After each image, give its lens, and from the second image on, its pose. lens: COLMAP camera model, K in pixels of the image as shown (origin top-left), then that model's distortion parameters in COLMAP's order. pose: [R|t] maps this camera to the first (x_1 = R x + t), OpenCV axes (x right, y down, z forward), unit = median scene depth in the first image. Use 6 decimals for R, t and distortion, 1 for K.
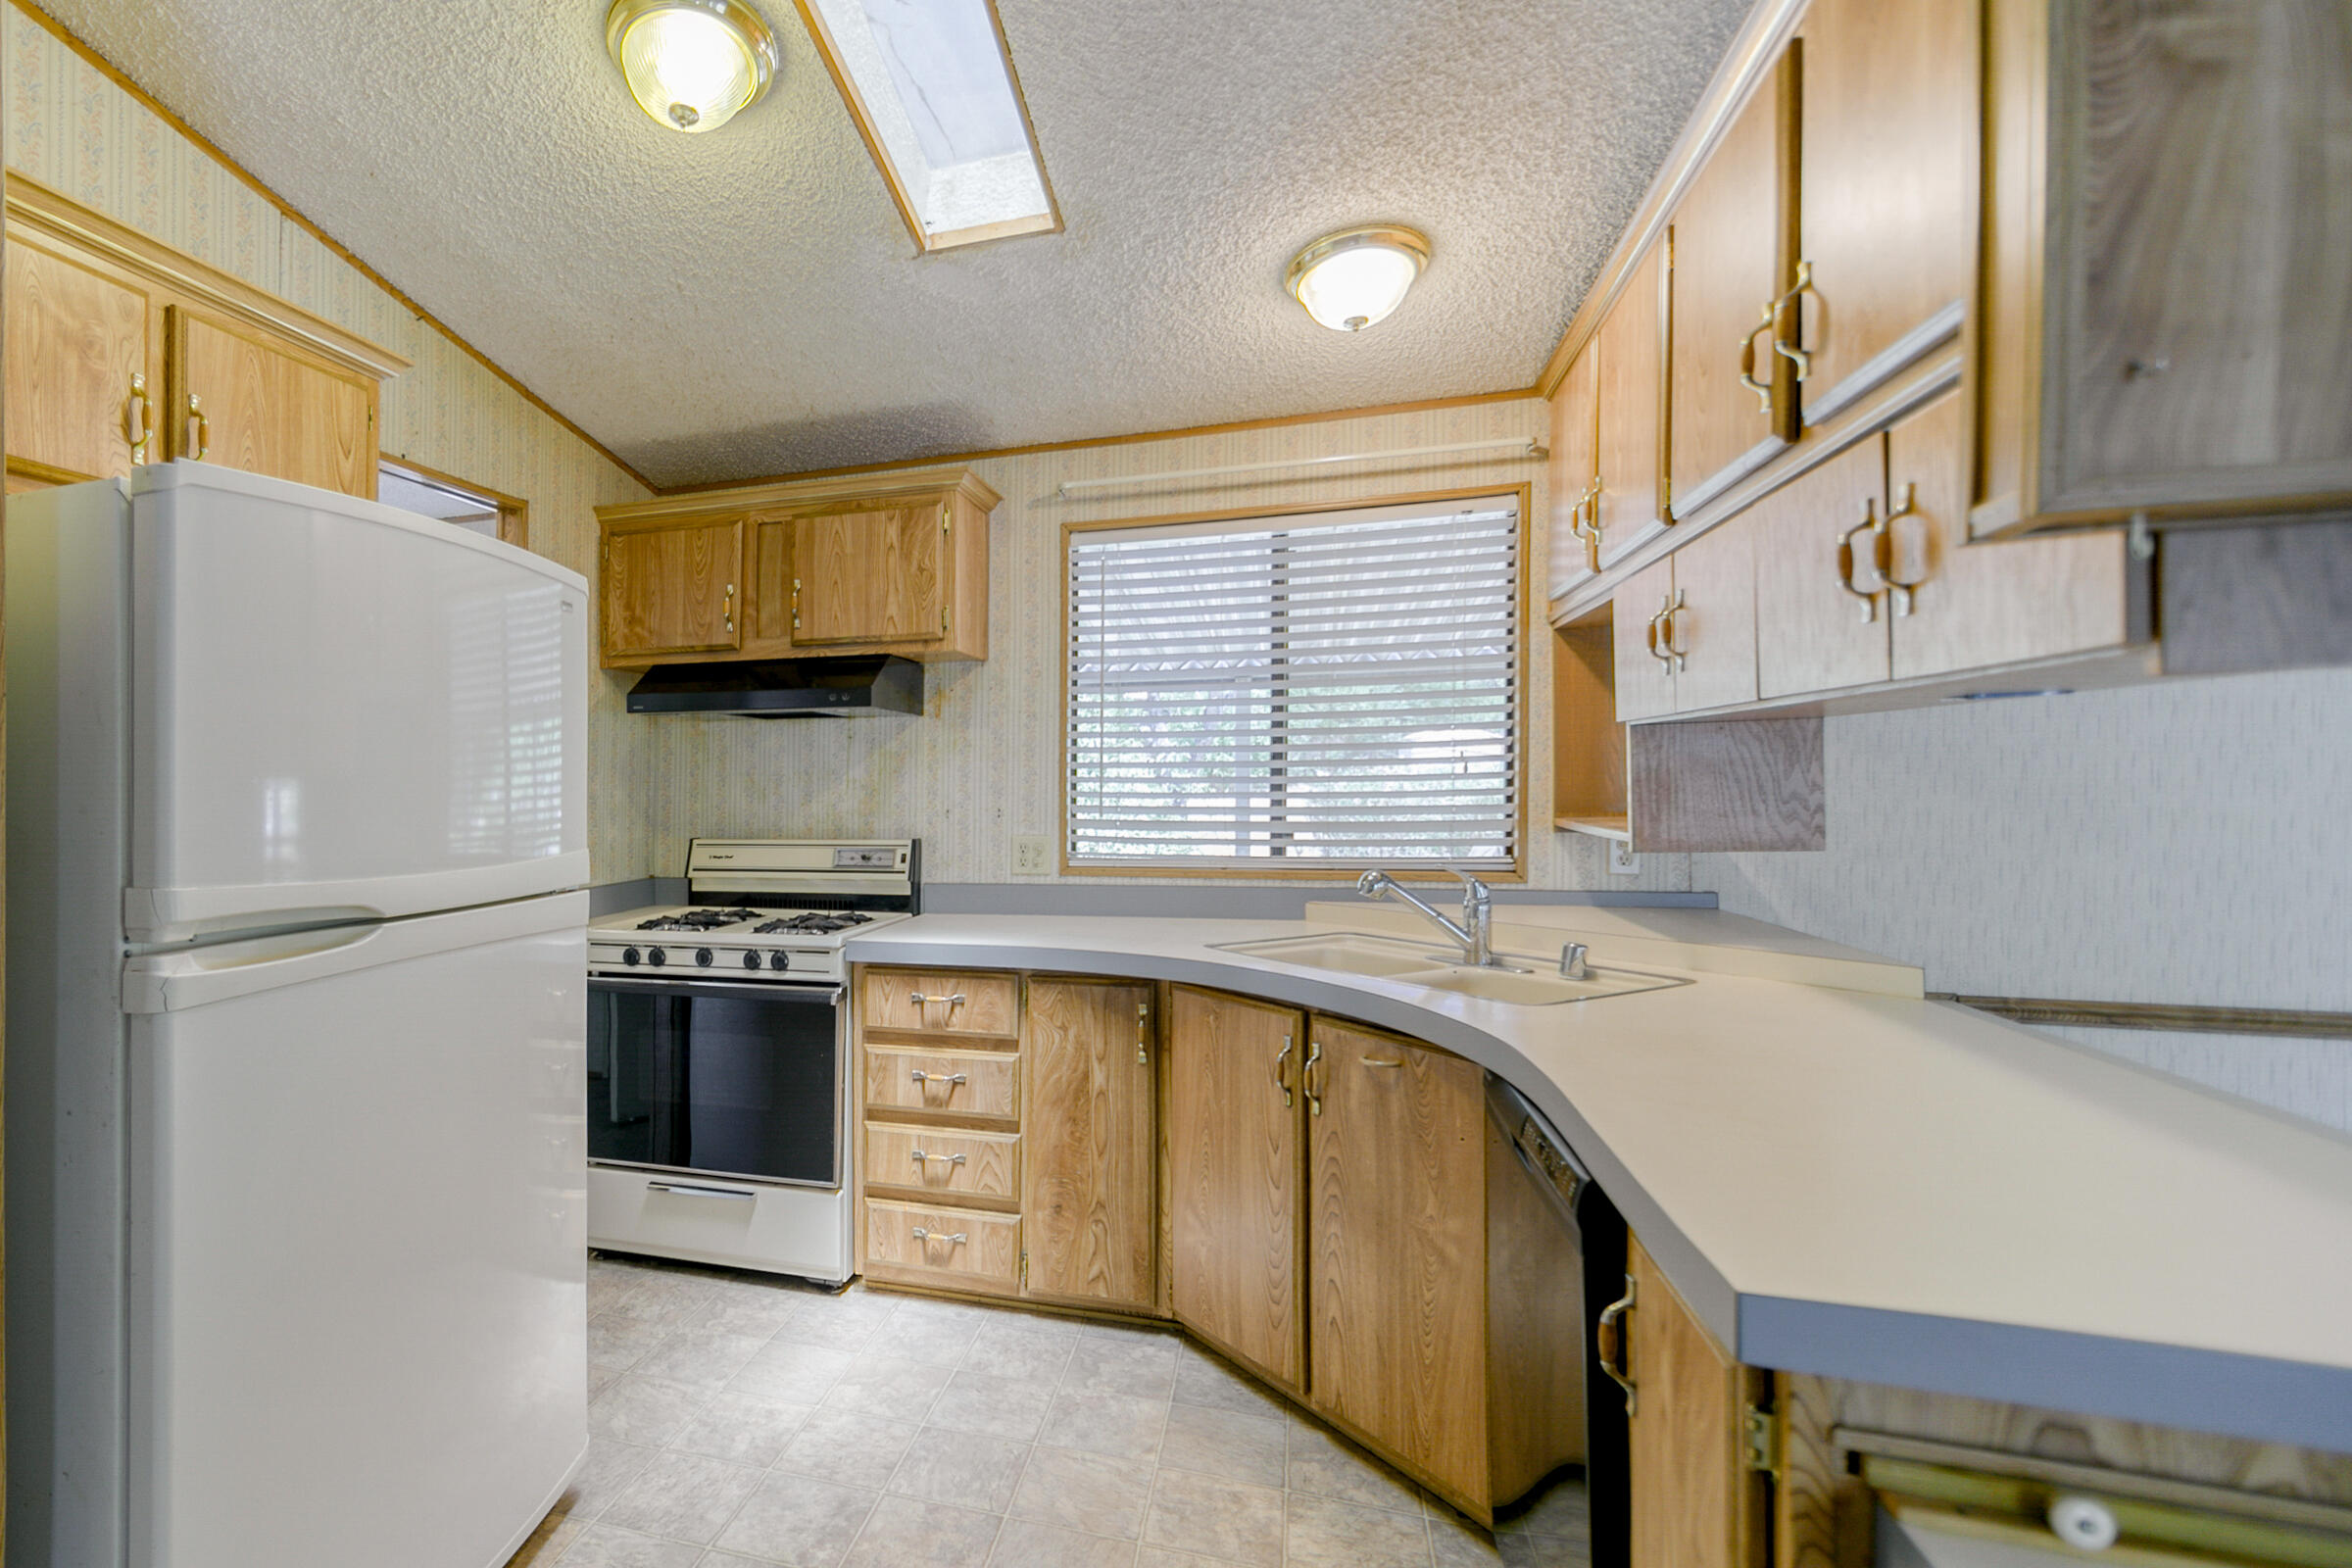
lens RADIAL K [[926.4, 0, 1167.2], [0, 926.4, 784.1], [0, 0, 1]] dist [-0.001589, 0.004212]
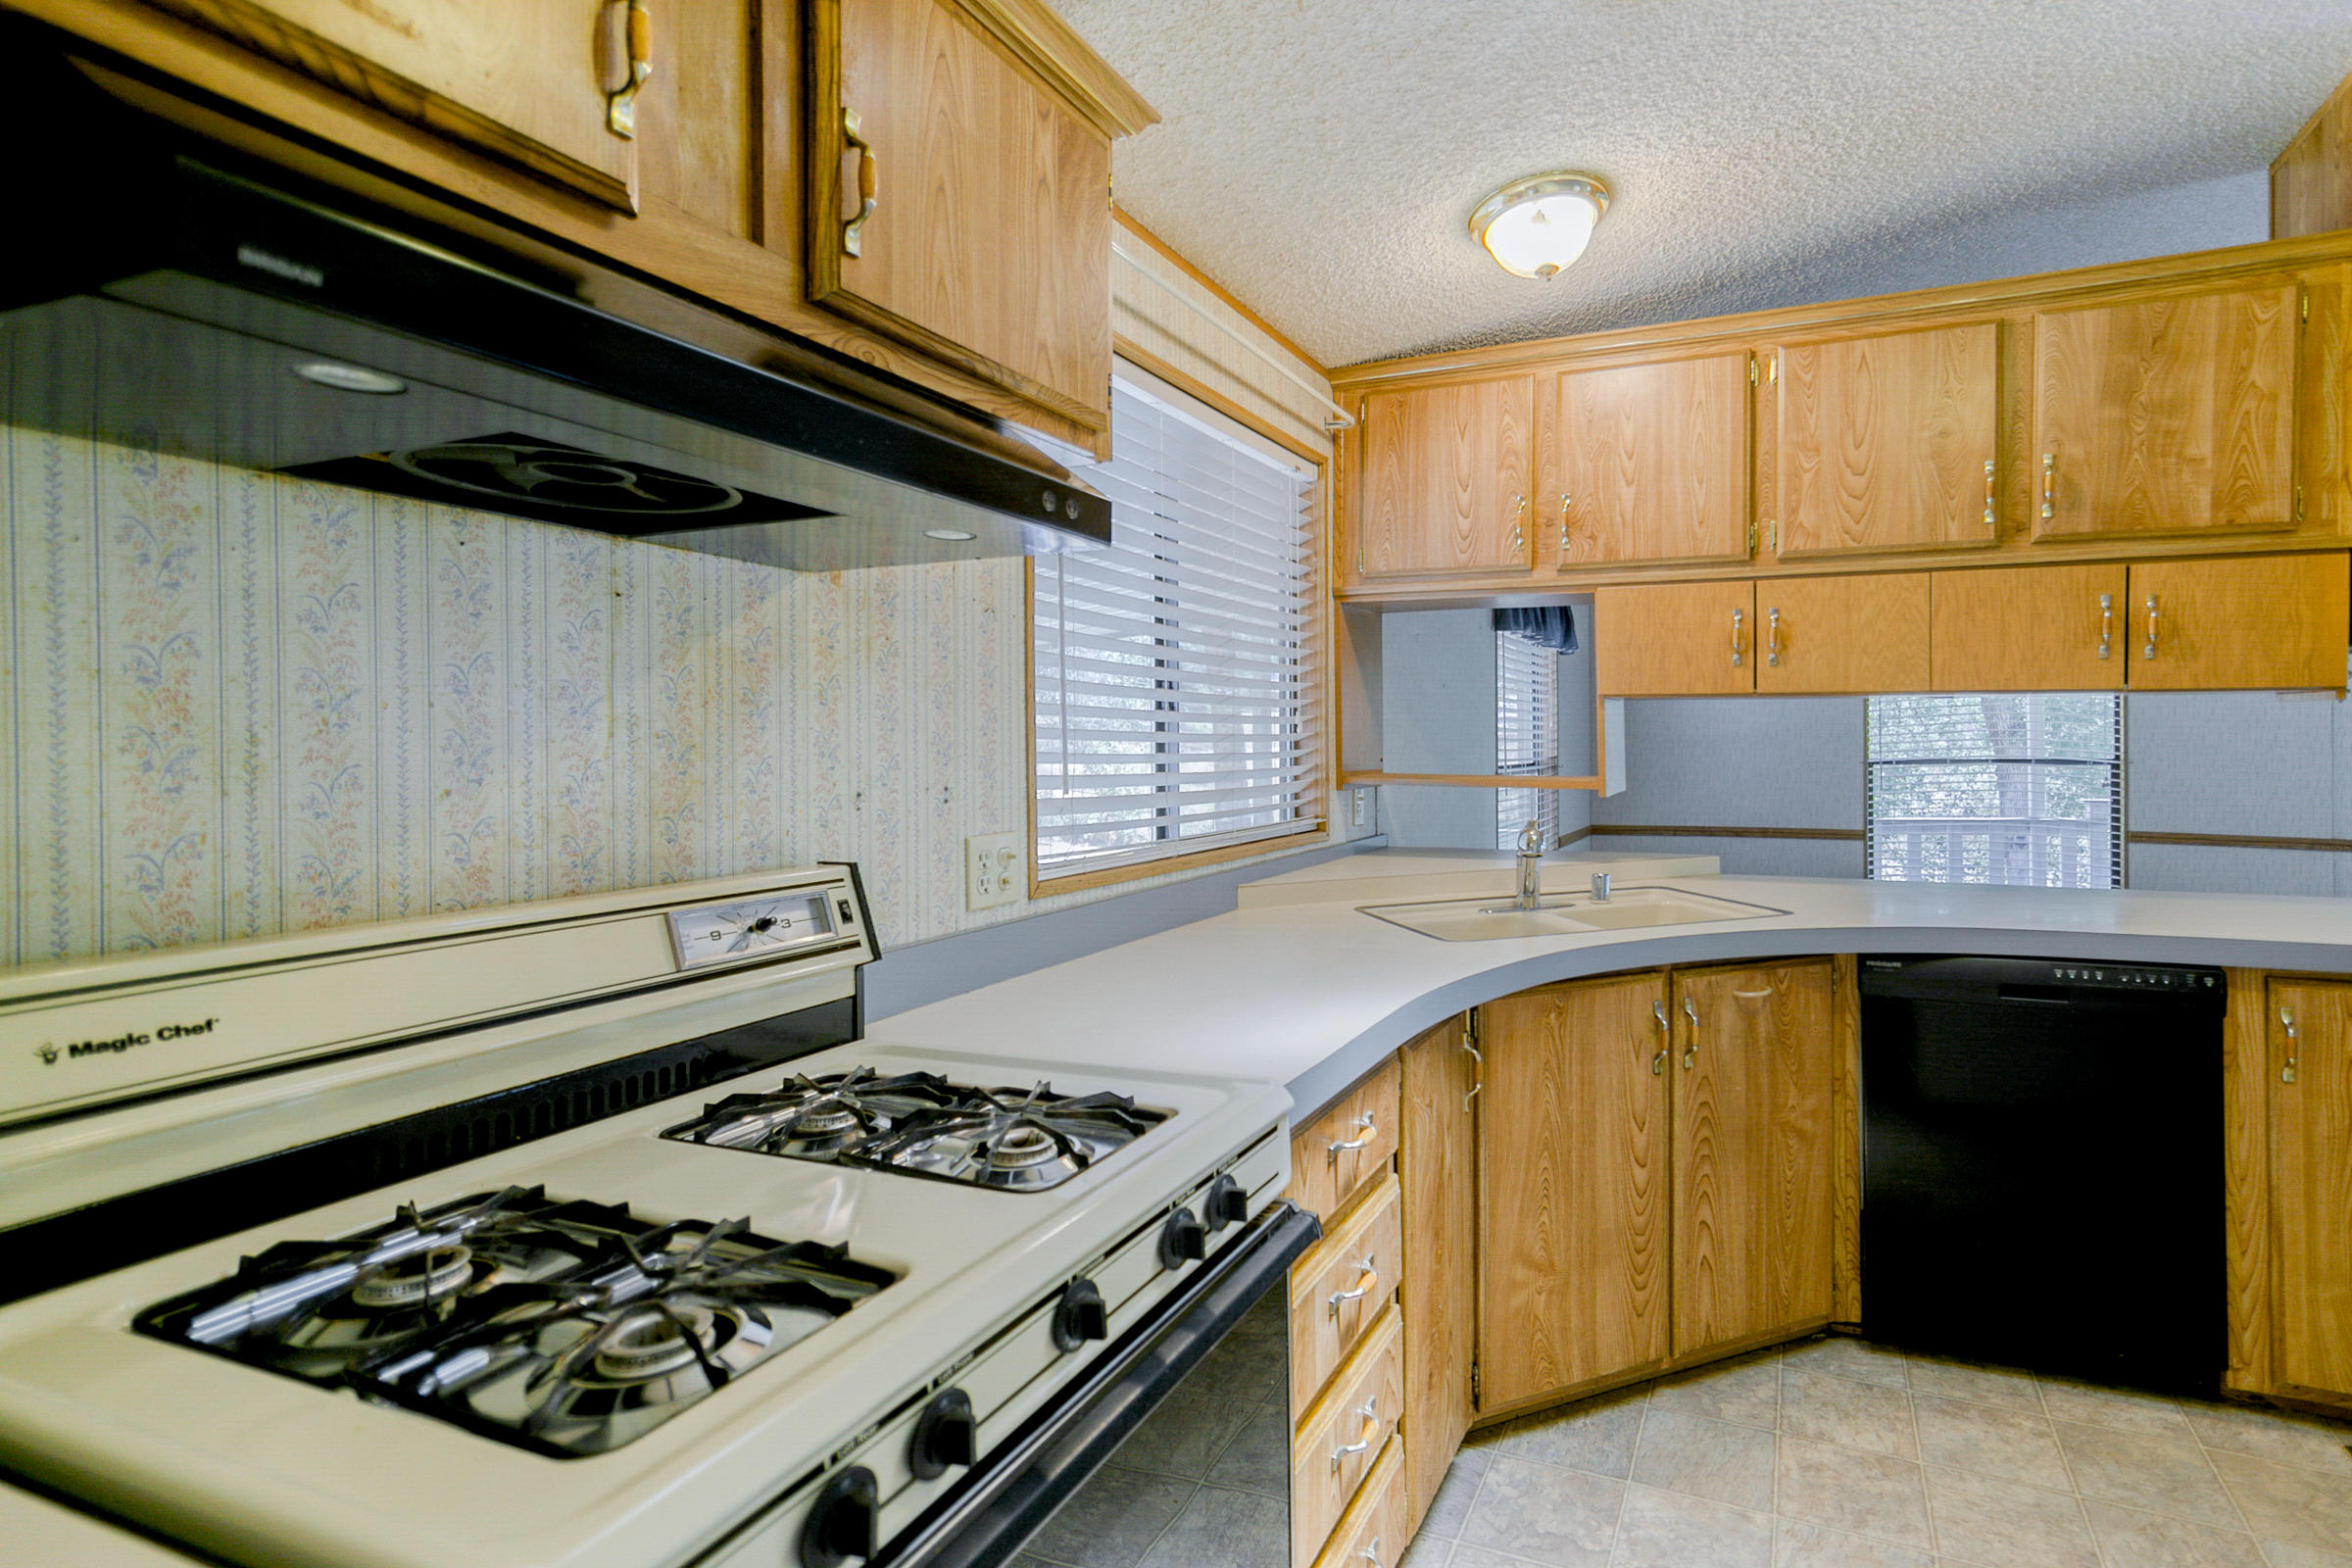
lens RADIAL K [[944.2, 0, 1176.9], [0, 944.2, 760.1], [0, 0, 1]] dist [0.001335, 0.000017]
pose [[0.371527, -0.004135, 0.928413, -0.673708], [0.000238, 0.999990, 0.004358, 0.011337], [-0.928422, -0.001398, 0.371524, 0.766191]]
